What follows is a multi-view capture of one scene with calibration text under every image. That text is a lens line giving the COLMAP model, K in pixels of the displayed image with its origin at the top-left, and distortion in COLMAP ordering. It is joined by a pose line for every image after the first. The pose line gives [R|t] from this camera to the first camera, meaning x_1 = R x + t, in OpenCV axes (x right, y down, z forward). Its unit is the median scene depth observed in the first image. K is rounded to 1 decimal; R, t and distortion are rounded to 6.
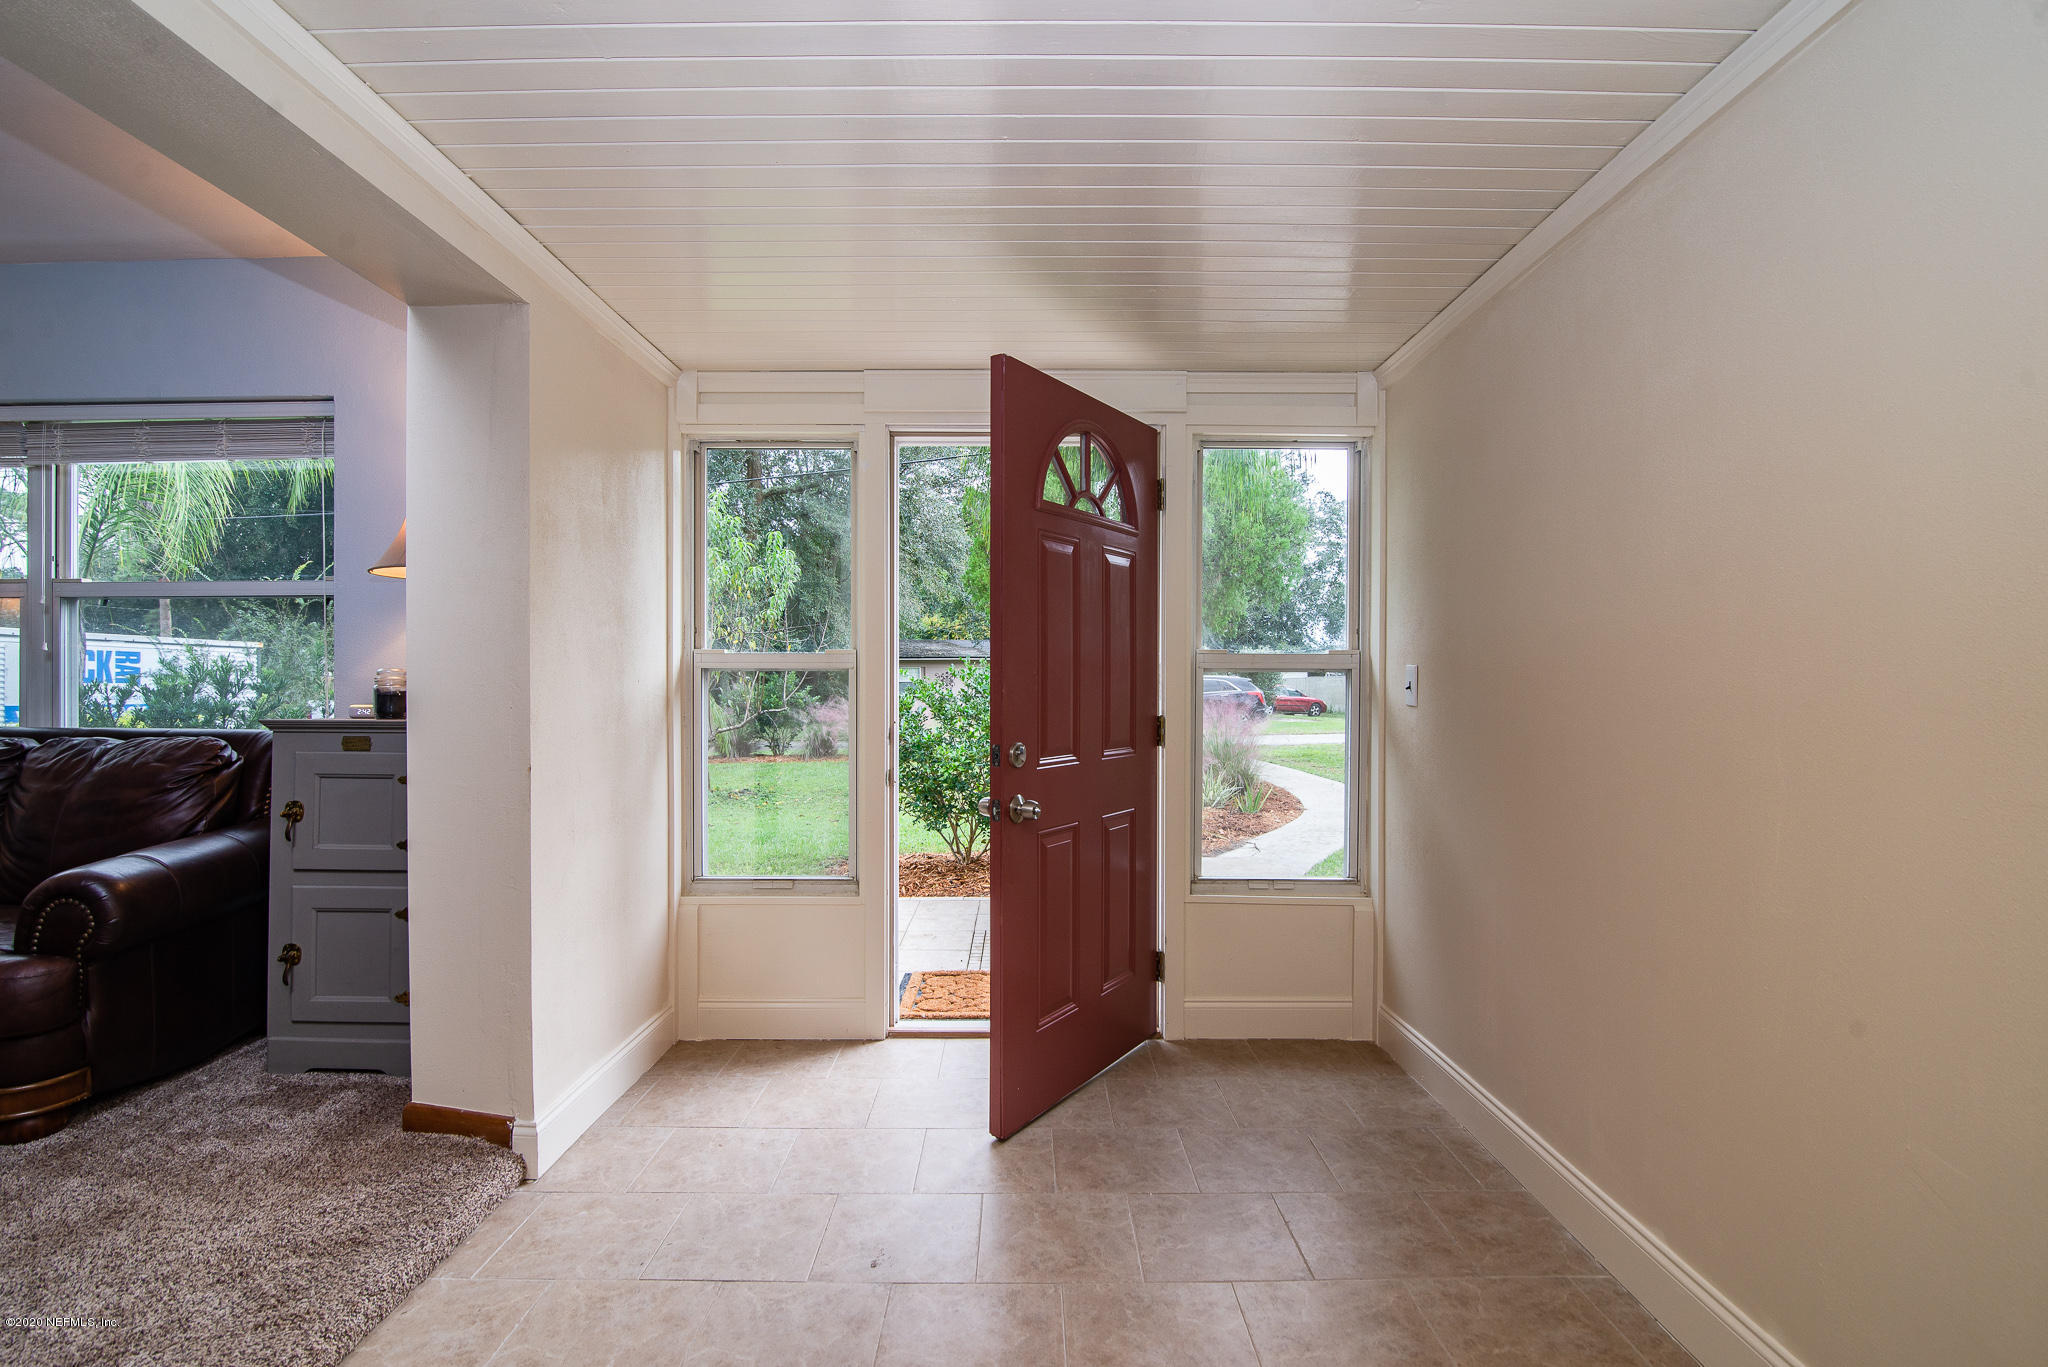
lens RADIAL K [[926.6, 0, 1019.5], [0, 926.6, 679.7], [0, 0, 1]] dist [-0.022640, -0.000263]
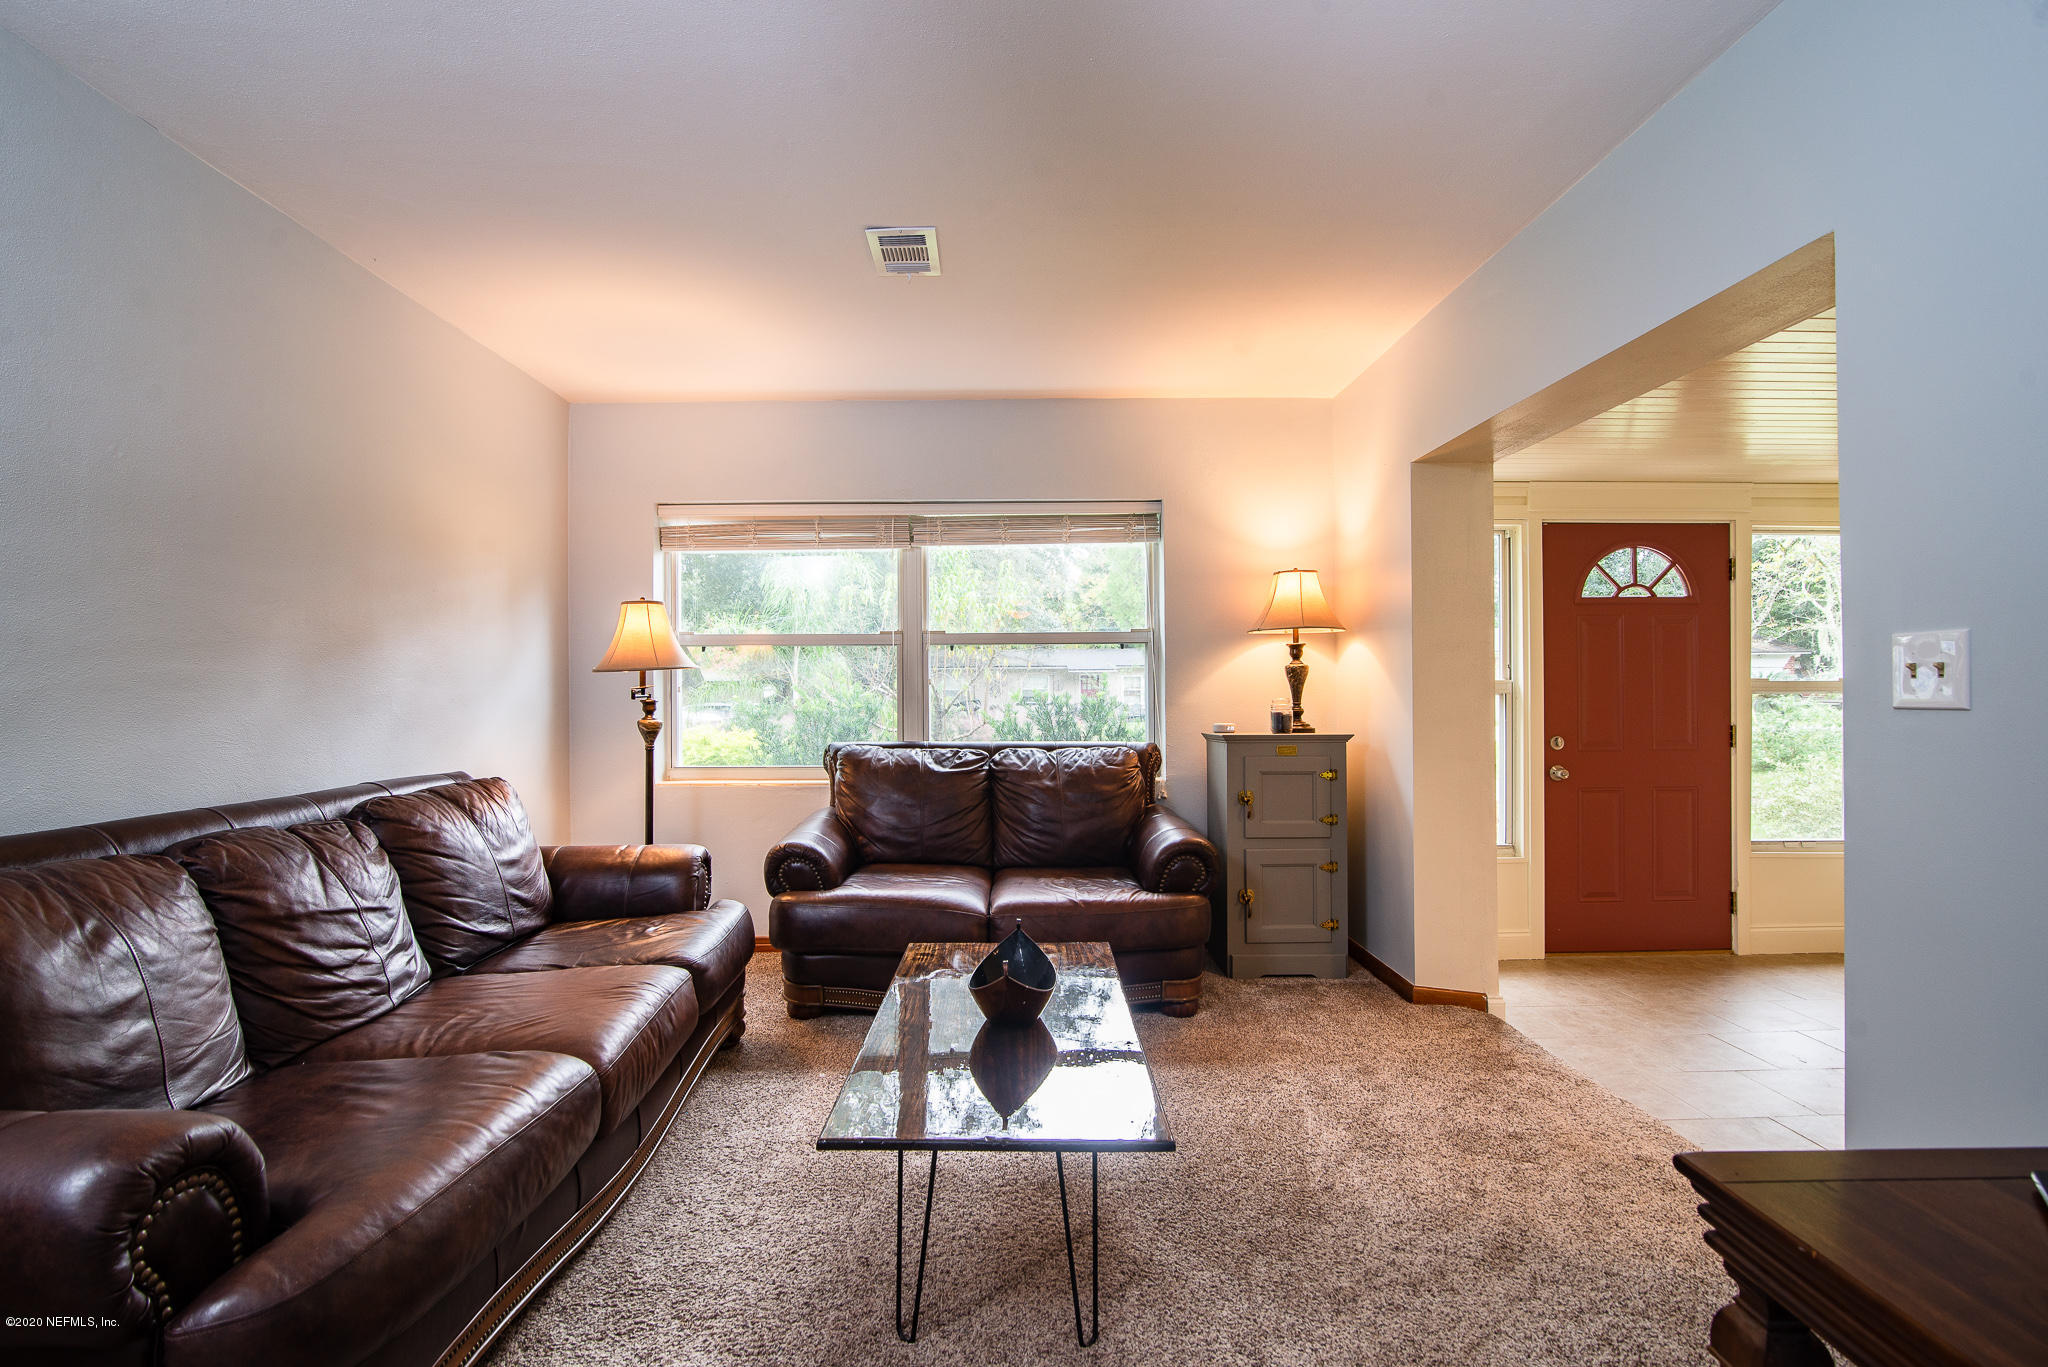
lens RADIAL K [[946.9, 0, 1023.6], [0, 946.9, 679.5], [0, 0, 1]] dist [-0.013616, -0.000116]
pose [[0.999633, -0.009607, 0.025328, -0.964613], [0.009755, 0.999936, -0.005757, -0.032519], [-0.025271, 0.006002, 0.999663, -0.403636]]
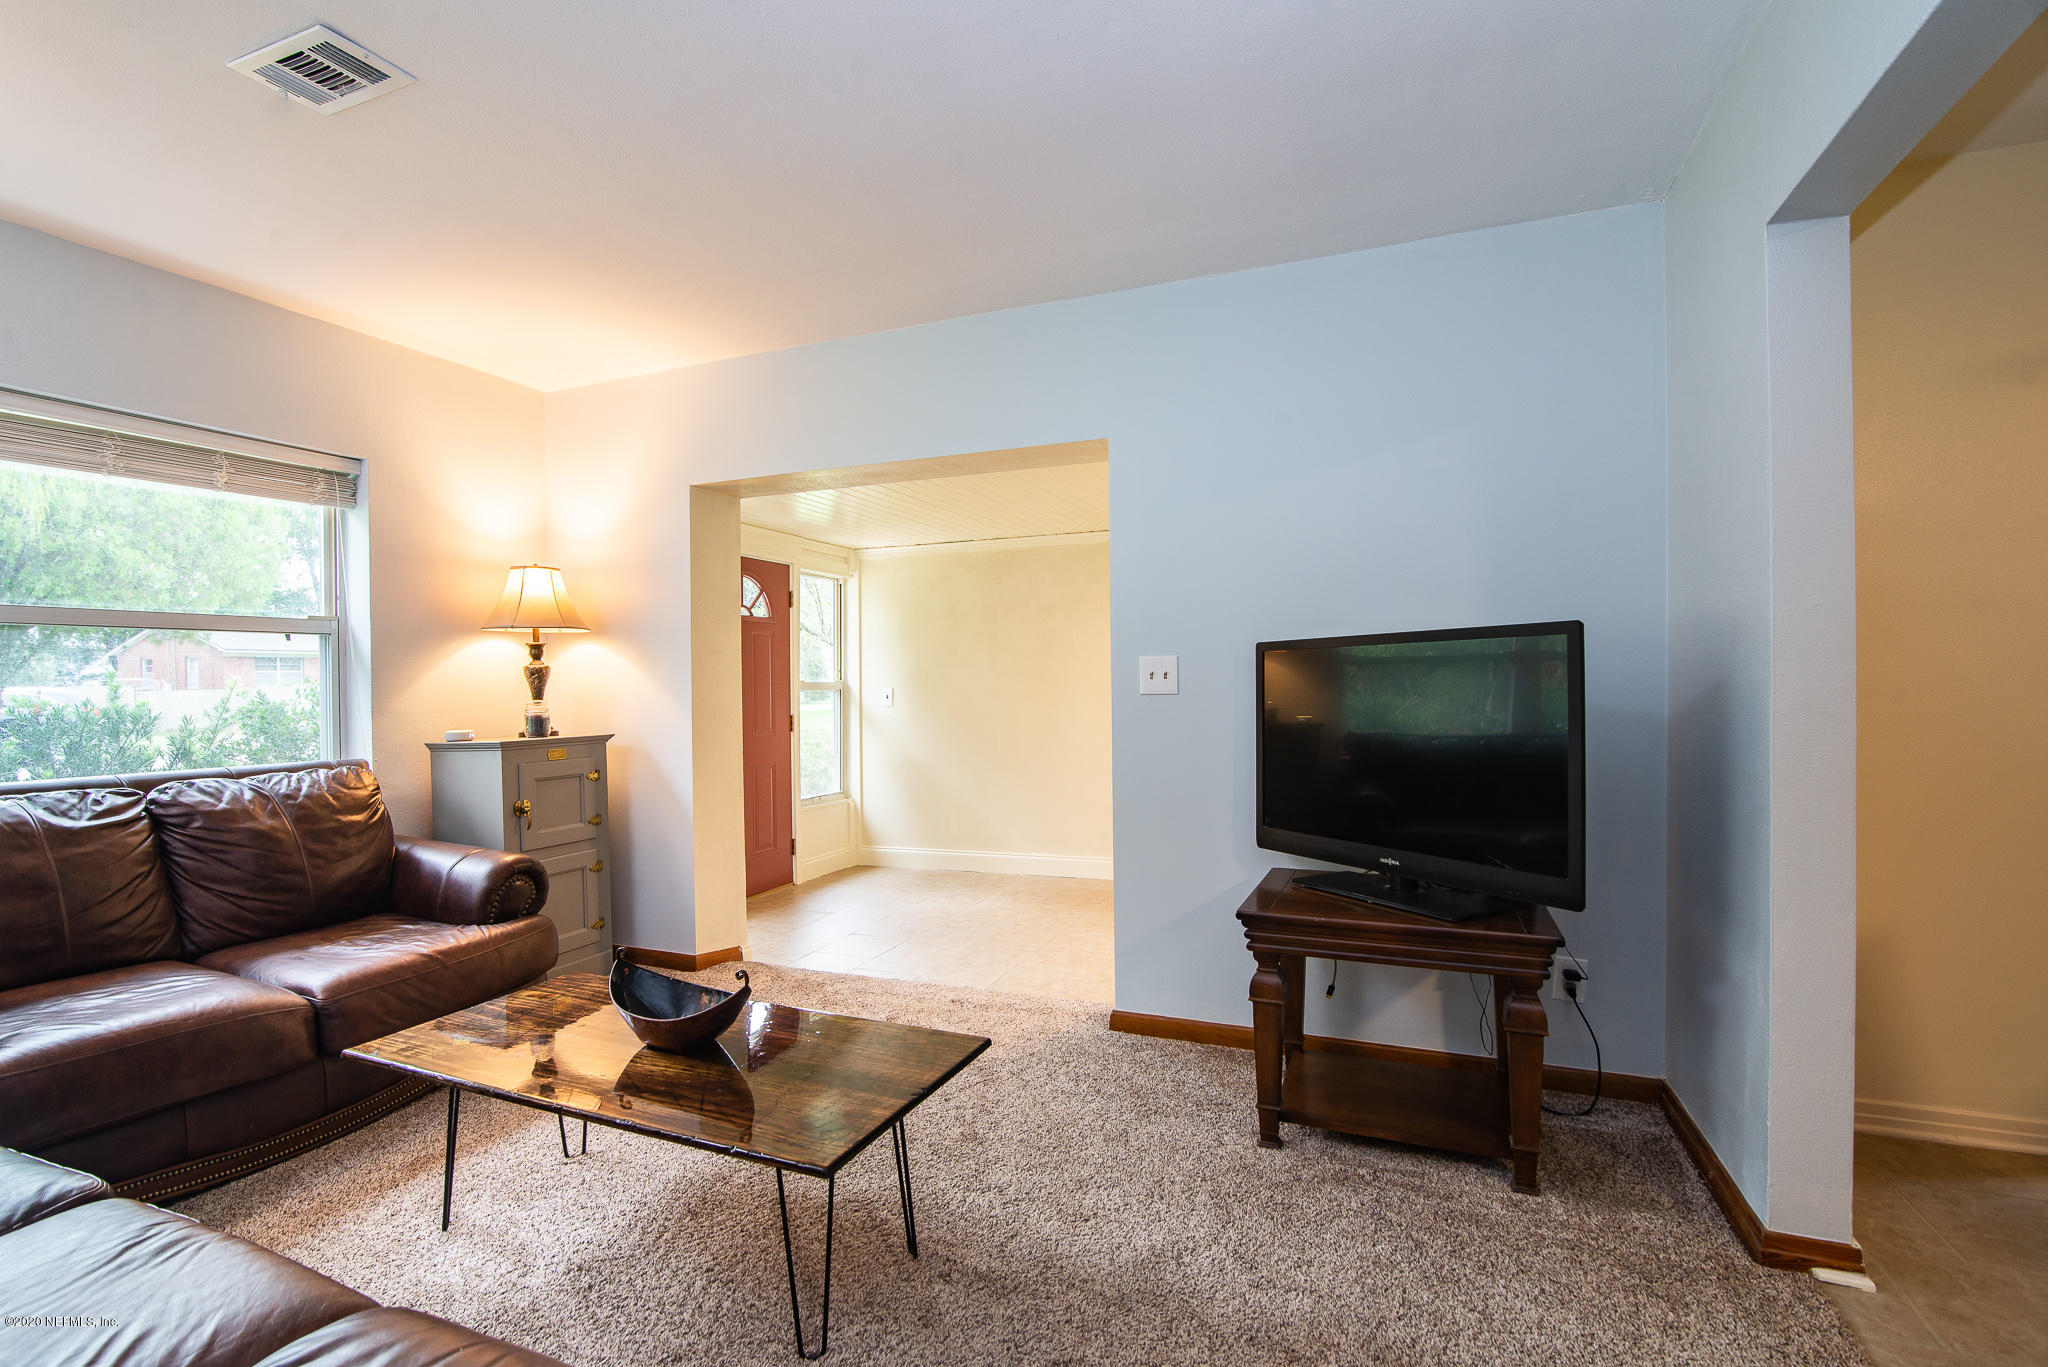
lens RADIAL K [[946.9, 0, 1024.8], [0, 946.9, 696.6], [0, 0, 1]] dist [-0.013616, -0.000116]
pose [[0.380022, -0.023607, 0.924676, -1.457155], [0.009925, 0.999721, 0.021444, -0.036166], [-0.924924, 0.001028, 0.380151, -0.175428]]
